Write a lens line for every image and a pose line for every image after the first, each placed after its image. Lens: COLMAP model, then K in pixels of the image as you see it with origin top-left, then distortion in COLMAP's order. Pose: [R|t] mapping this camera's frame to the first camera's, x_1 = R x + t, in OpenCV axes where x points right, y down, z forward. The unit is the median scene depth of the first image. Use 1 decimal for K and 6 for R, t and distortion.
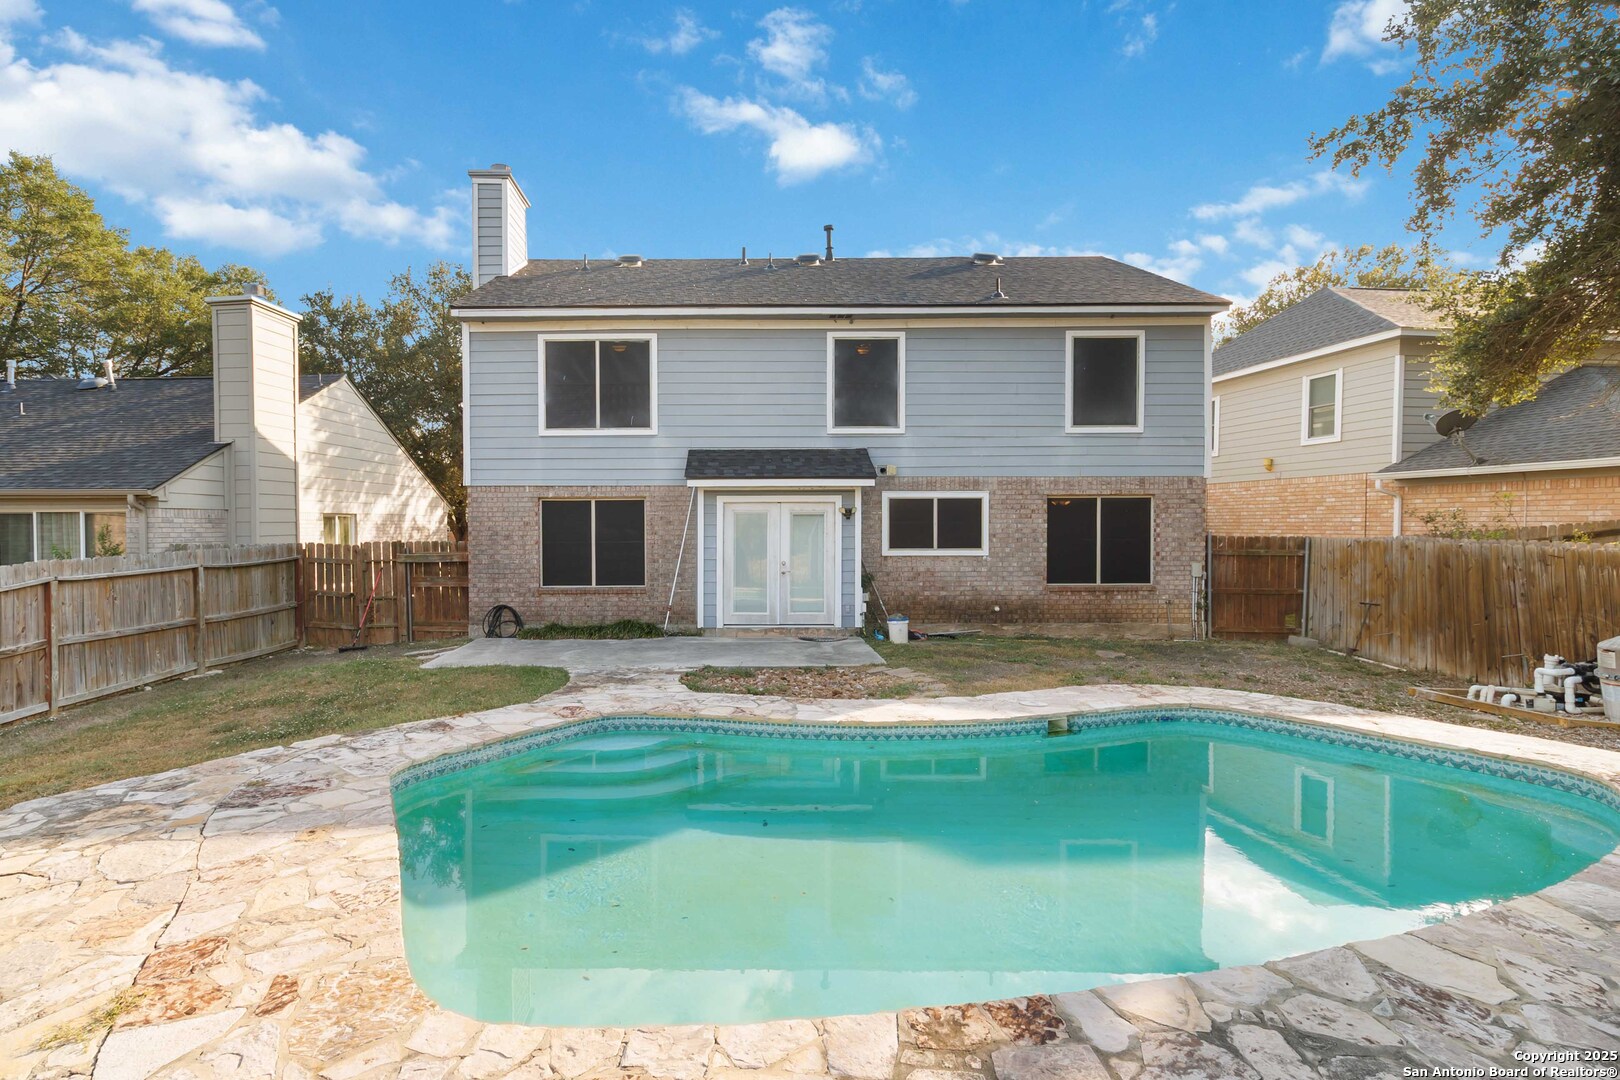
lens RADIAL K [[804.4, 0, 739.1], [0, 804.4, 543.5], [0, 0, 1]] dist [-0.000884, 0.000216]
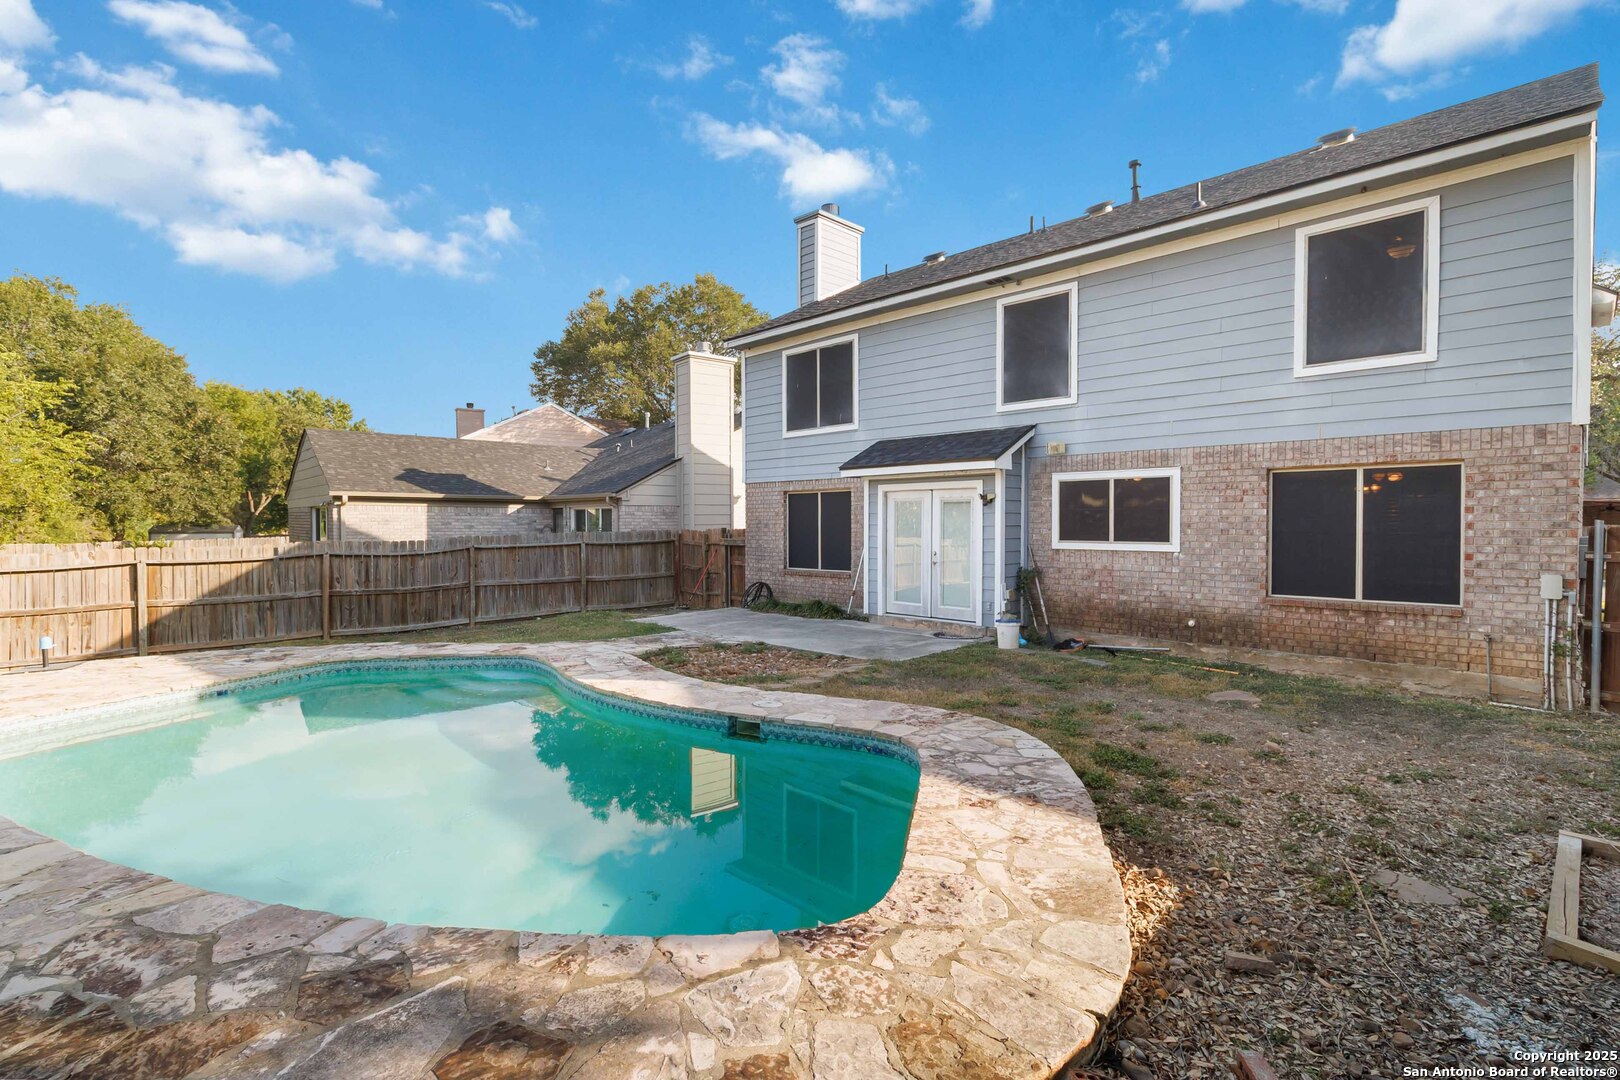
lens RADIAL K [[780.1, 0, 817.7], [0, 780.1, 536.6], [0, 0, 1]] dist [0.001244, 0.000469]
pose [[0.711110, 0.014113, -0.702939, 0.585320], [-0.016217, 0.999862, 0.003668, 0.003466], [0.702893, 0.008791, 0.711241, 0.235624]]
